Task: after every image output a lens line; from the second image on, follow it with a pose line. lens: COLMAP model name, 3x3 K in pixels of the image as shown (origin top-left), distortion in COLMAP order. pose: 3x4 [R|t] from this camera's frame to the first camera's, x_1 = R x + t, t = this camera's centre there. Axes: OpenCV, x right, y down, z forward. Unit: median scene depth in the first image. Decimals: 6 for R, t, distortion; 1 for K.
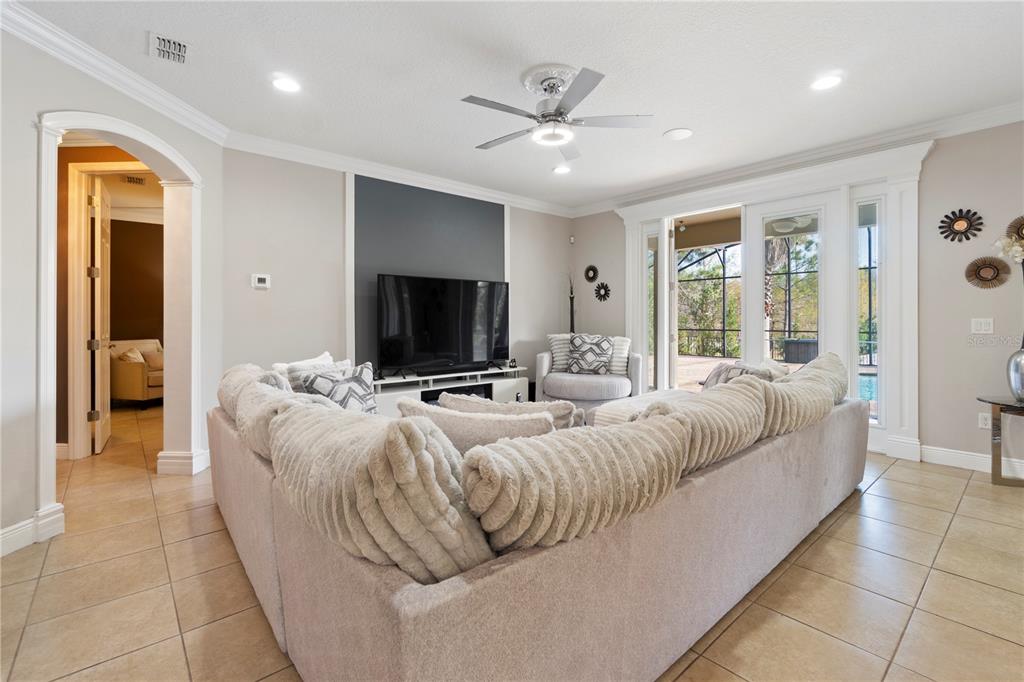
lens RADIAL K [[463.4, 0, 519.0], [0, 463.4, 322.9], [0, 0, 1]] dist [-0.003938, -0.000312]
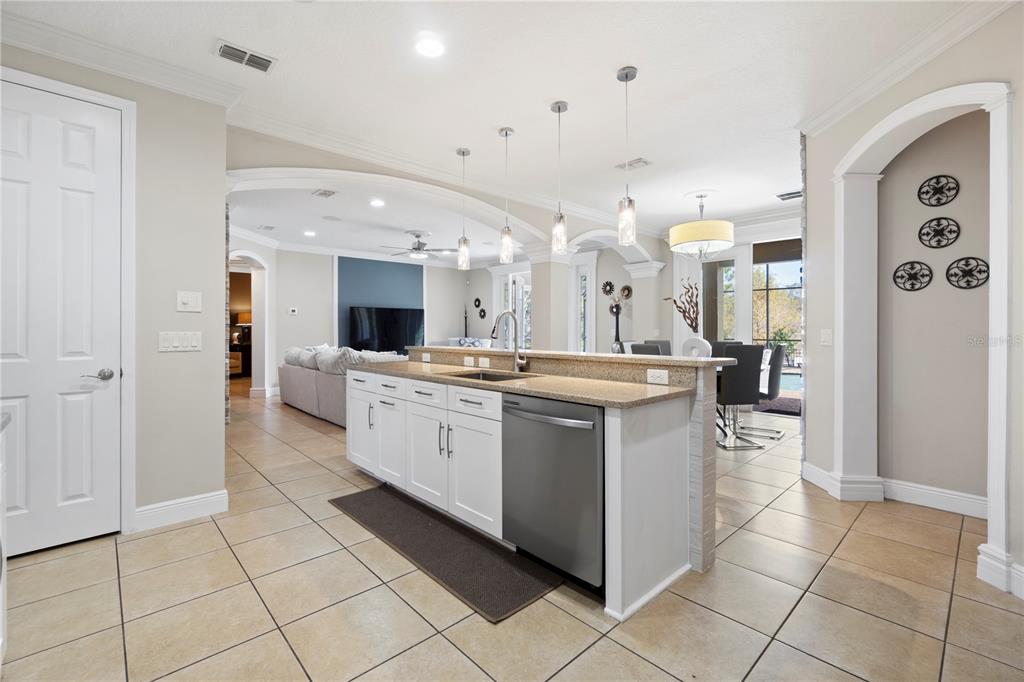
lens RADIAL K [[450.3, 0, 509.7], [0, 450.3, 330.9], [0, 0, 1]] dist [0.002083, -0.000075]
pose [[0.999788, 0.001284, 0.020573, 0.331722], [-0.001196, 0.999990, -0.004298, 0.006224], [-0.020578, 0.004273, 0.999779, -0.919482]]
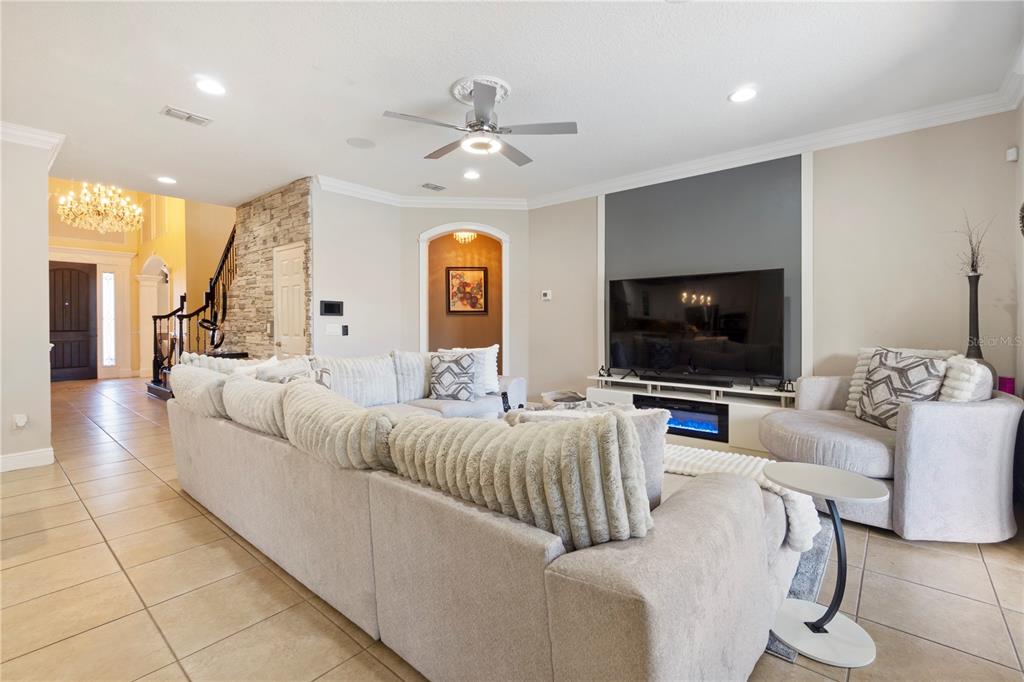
lens RADIAL K [[451.6, 0, 515.0], [0, 451.6, 337.4], [0, 0, 1]] dist [-0.009984, -0.000362]
pose [[0.150521, 0.034978, -0.987988, 0.706280], [-0.004400, 0.999388, 0.034711, -0.006839], [0.988597, -0.000877, 0.150583, 0.602740]]
